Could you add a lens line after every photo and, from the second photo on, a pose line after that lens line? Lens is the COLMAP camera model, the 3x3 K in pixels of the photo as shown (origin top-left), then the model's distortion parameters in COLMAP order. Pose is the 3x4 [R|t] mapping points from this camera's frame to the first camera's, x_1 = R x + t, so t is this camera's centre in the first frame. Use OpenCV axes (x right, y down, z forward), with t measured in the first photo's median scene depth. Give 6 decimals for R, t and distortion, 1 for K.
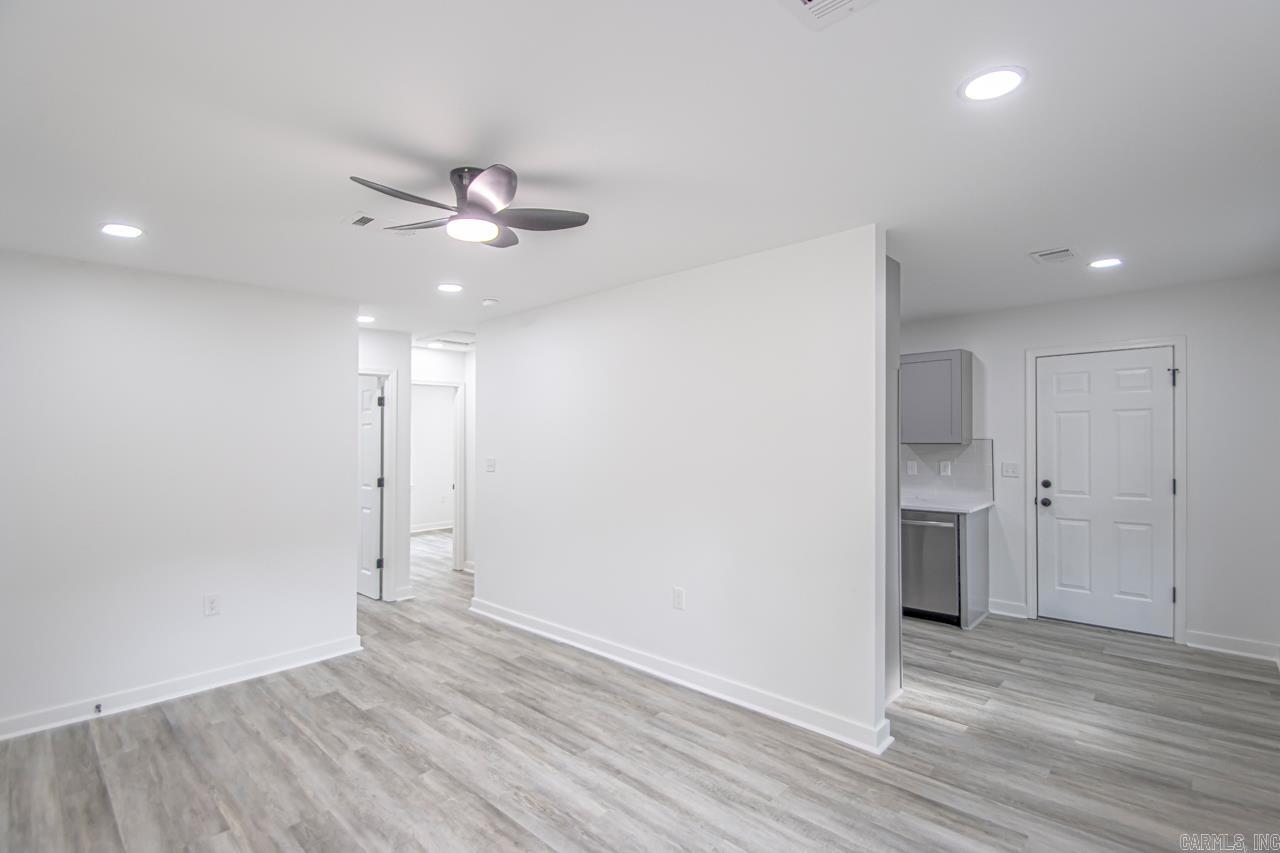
lens RADIAL K [[600.8, 0, 635.6], [0, 600.8, 430.4], [0, 0, 1]] dist [0.016360, -0.011995]
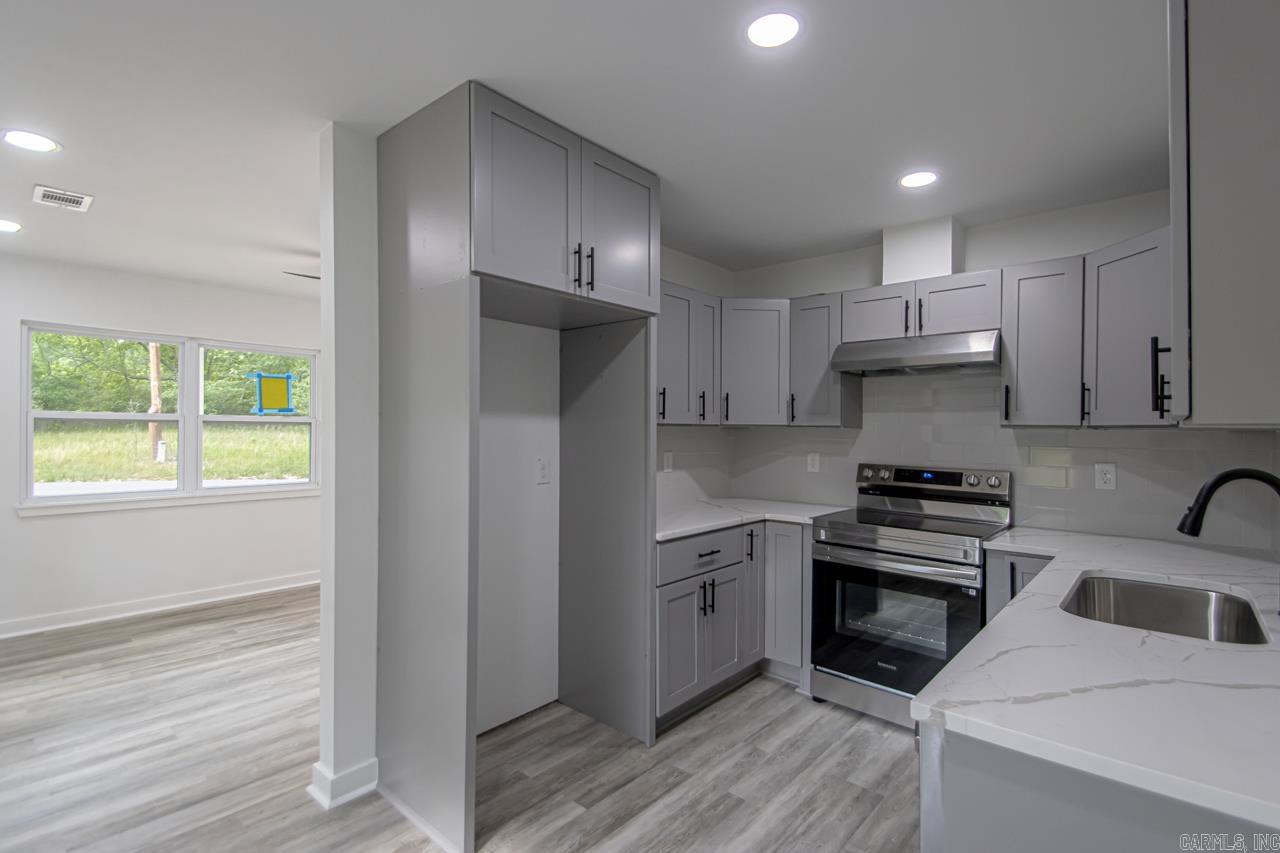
lens RADIAL K [[600.8, 0, 672.8], [0, 600.8, 428.0], [0, 0, 1]] dist [0.016360, -0.011995]
pose [[0.076227, 0.013045, -0.997005, 1.153568], [-0.001187, 0.999915, 0.012993, 0.034518], [0.997090, 0.000193, 0.076236, 1.321323]]
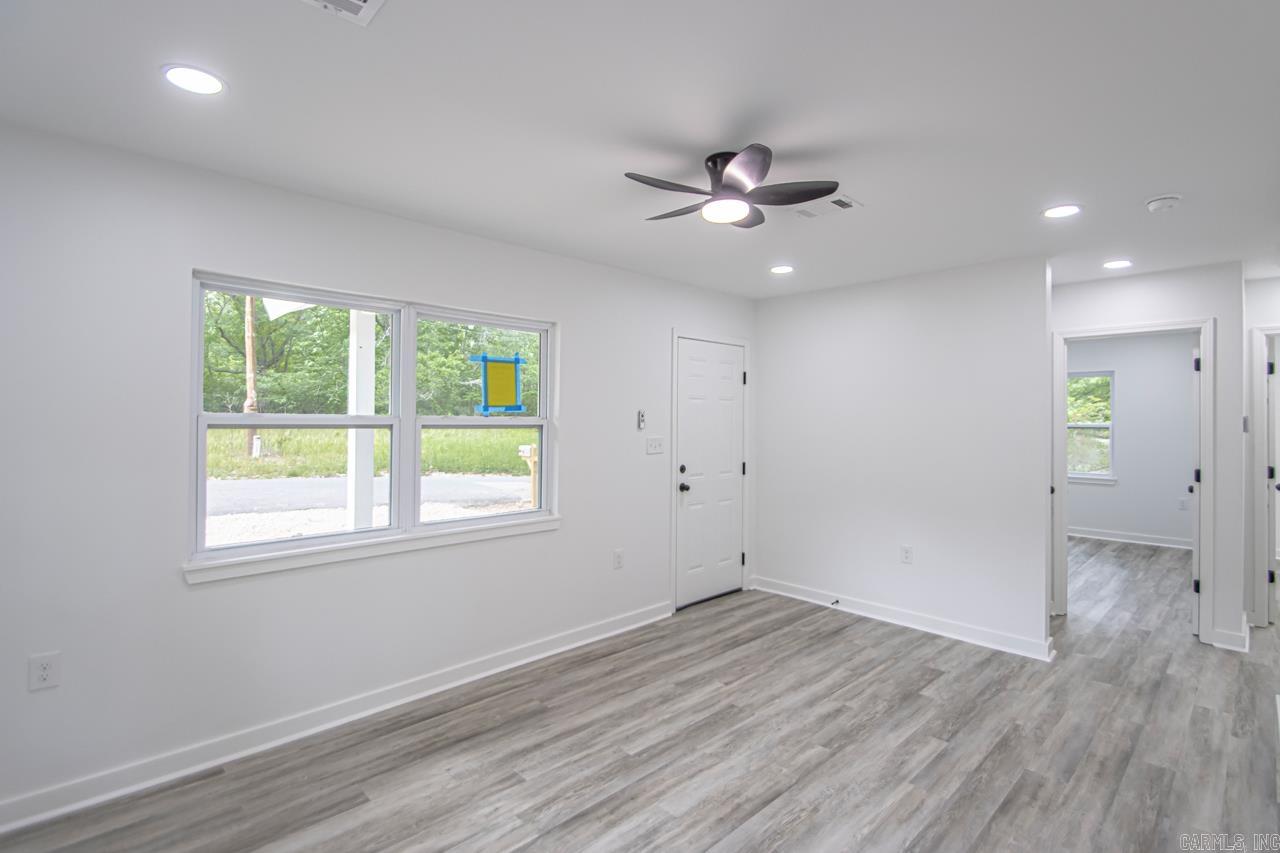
lens RADIAL K [[600.8, 0, 677.3], [0, 600.8, 407.1], [0, 0, 1]] dist [0.016360, -0.011995]
pose [[0.011125, -0.007003, -0.999914, 0.579025], [-0.002106, 0.999973, -0.007027, 0.012751], [0.999936, 0.002184, 0.011110, 0.670486]]
